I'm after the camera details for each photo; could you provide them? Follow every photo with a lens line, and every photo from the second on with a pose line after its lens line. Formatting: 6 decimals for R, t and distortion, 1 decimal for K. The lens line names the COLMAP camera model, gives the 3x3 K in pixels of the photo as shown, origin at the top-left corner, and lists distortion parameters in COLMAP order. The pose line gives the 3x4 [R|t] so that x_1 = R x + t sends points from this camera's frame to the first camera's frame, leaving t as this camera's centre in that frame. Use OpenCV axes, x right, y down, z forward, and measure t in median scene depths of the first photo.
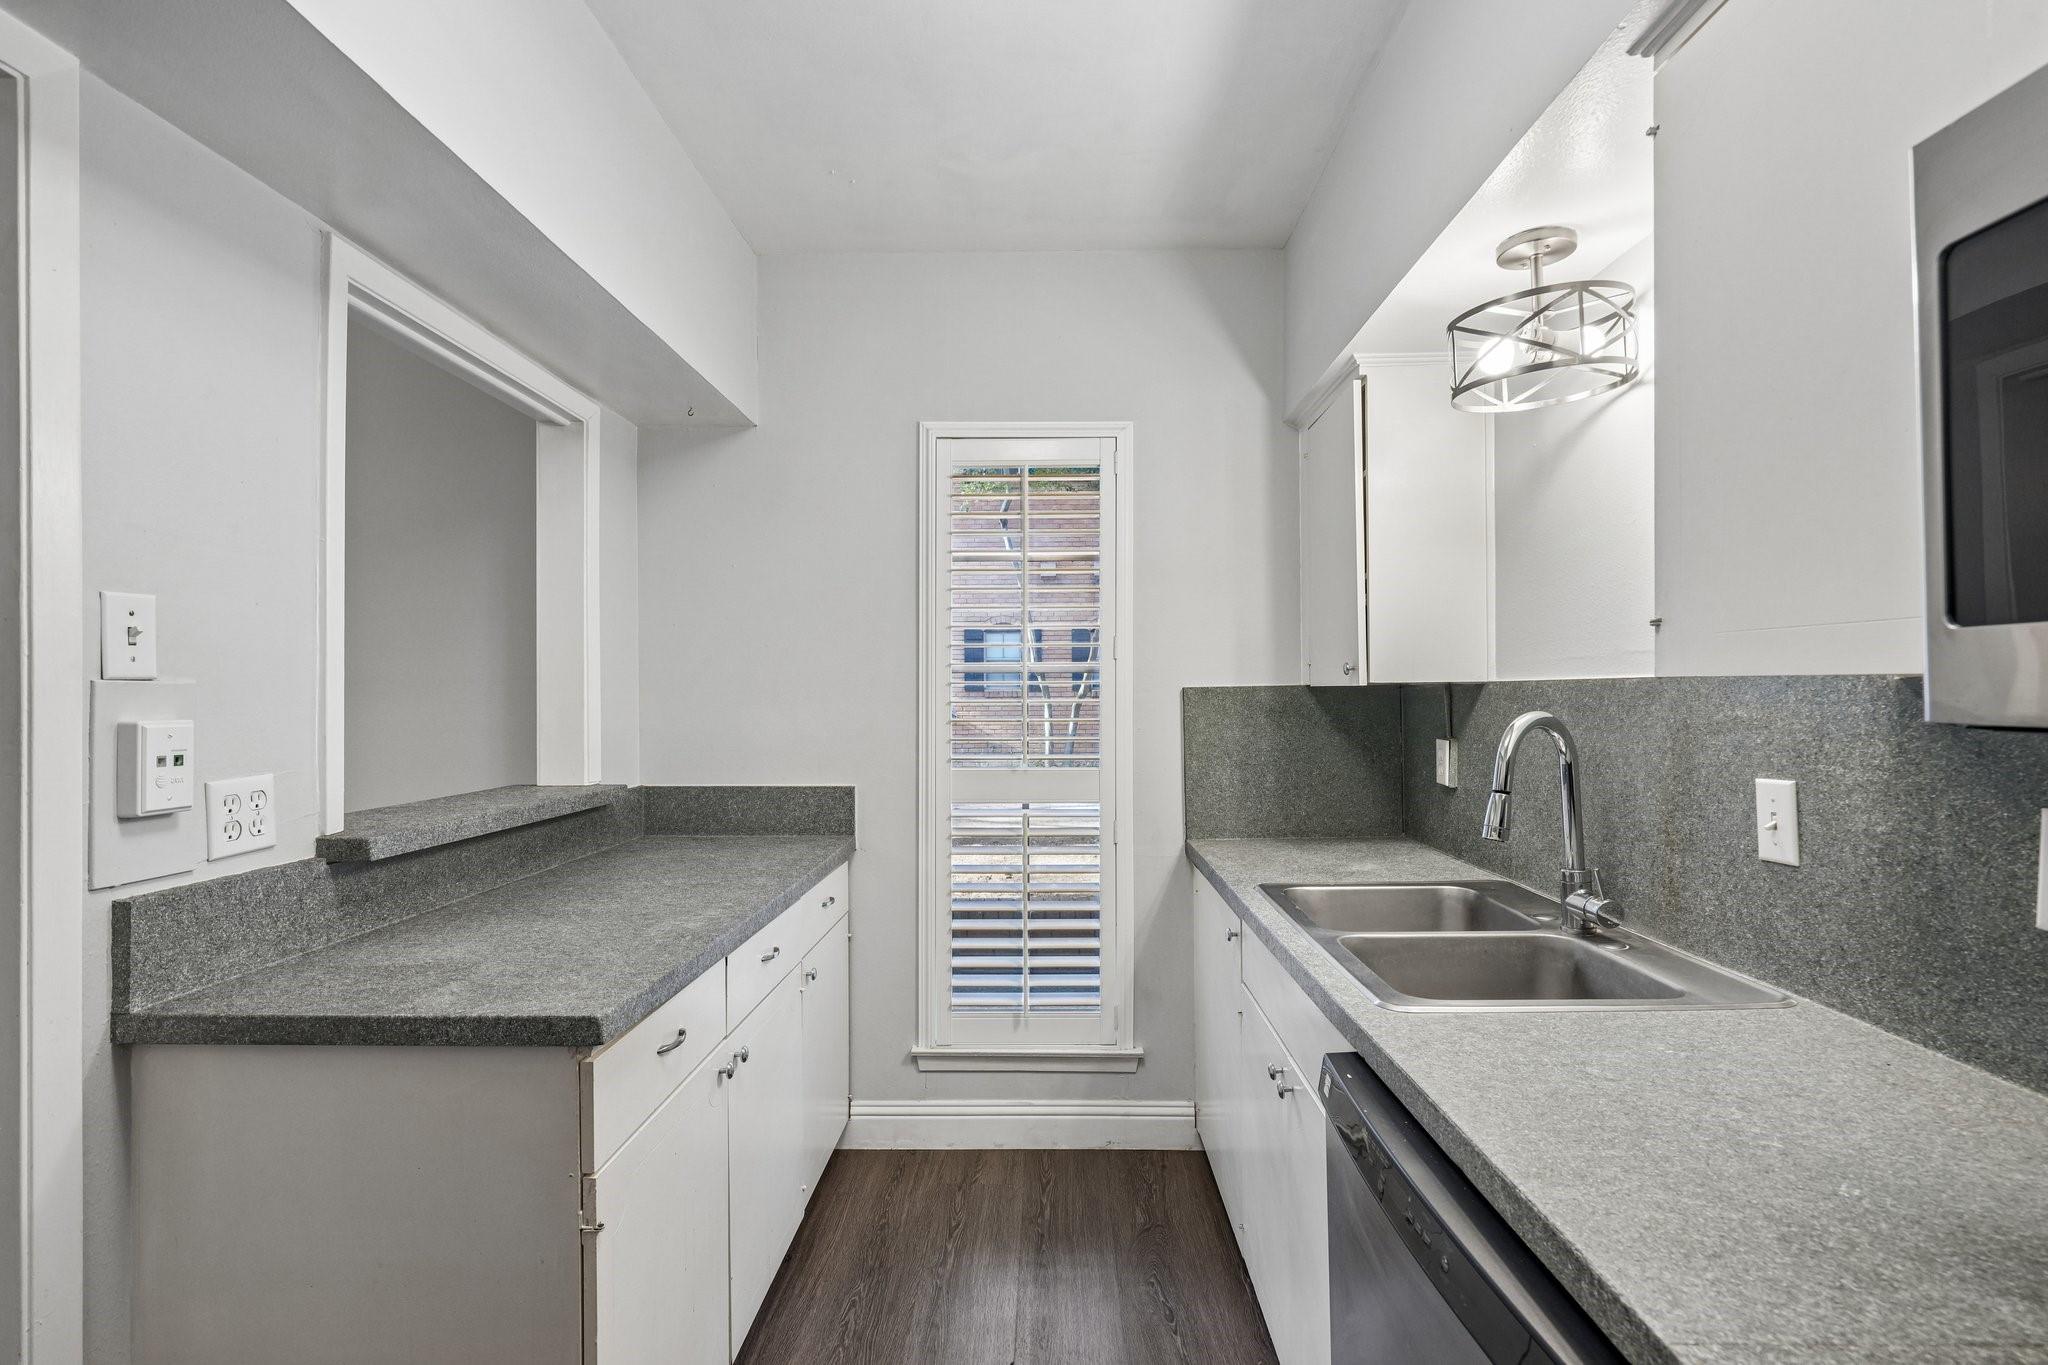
lens RADIAL K [[940.6, 0, 1025.8], [0, 940.6, 690.3], [0, 0, 1]] dist [-0.002219, -0.000136]
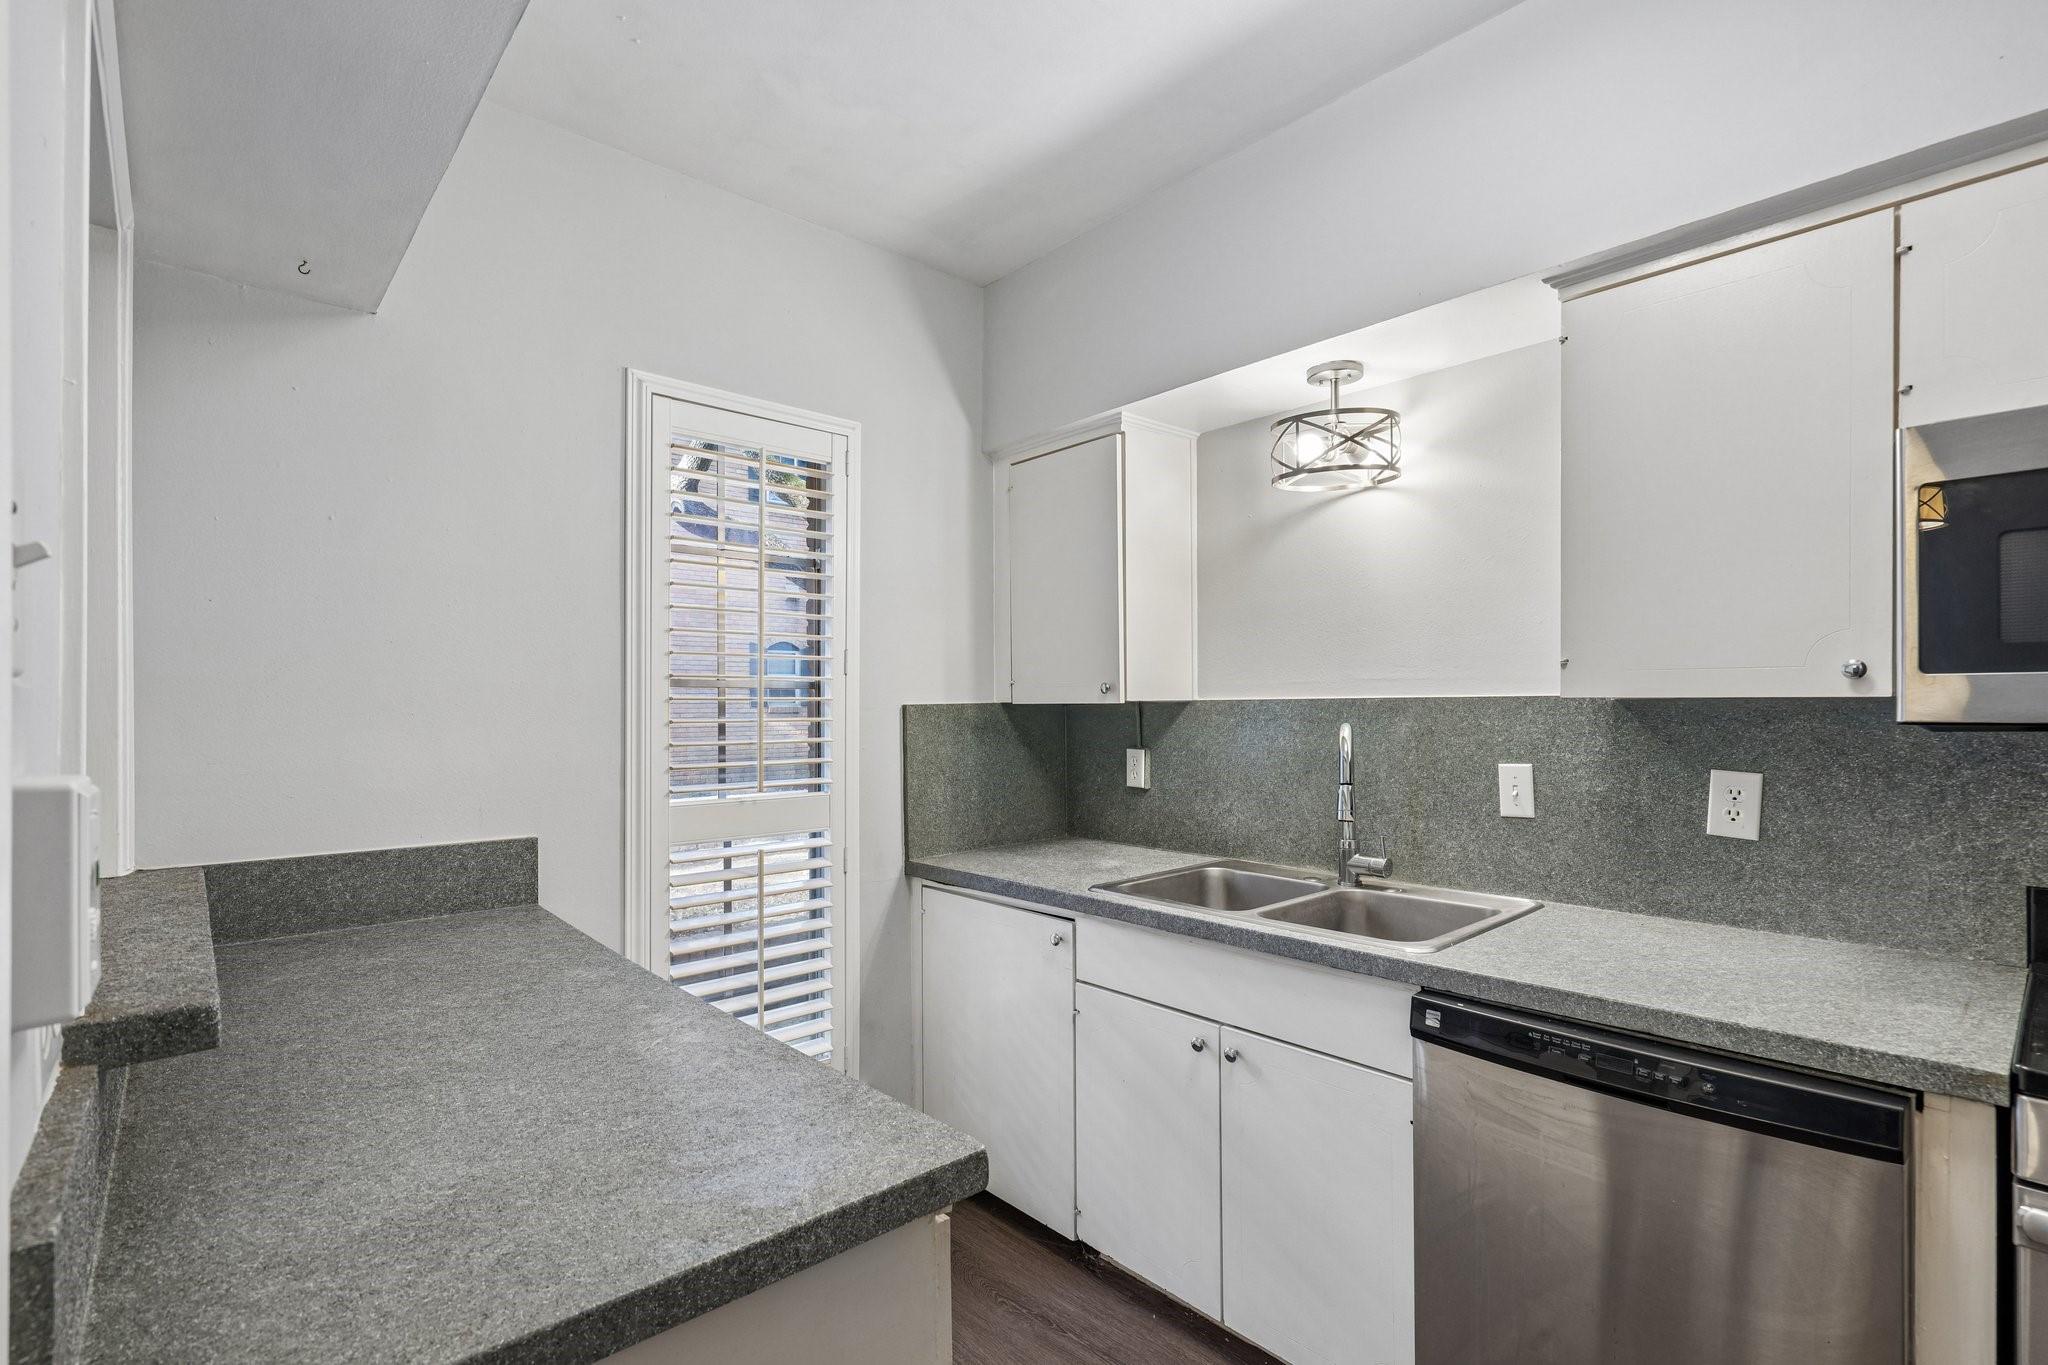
lens RADIAL K [[951.4, 0, 1024.1], [0, 951.4, 702.9], [0, 0, 1]] dist [-0.004878, 0.000130]
pose [[0.729682, 0.003429, 0.683778, -0.490695], [0.000788, 0.999983, -0.005855, 0.001137], [-0.683786, 0.004811, 0.729667, 0.225985]]
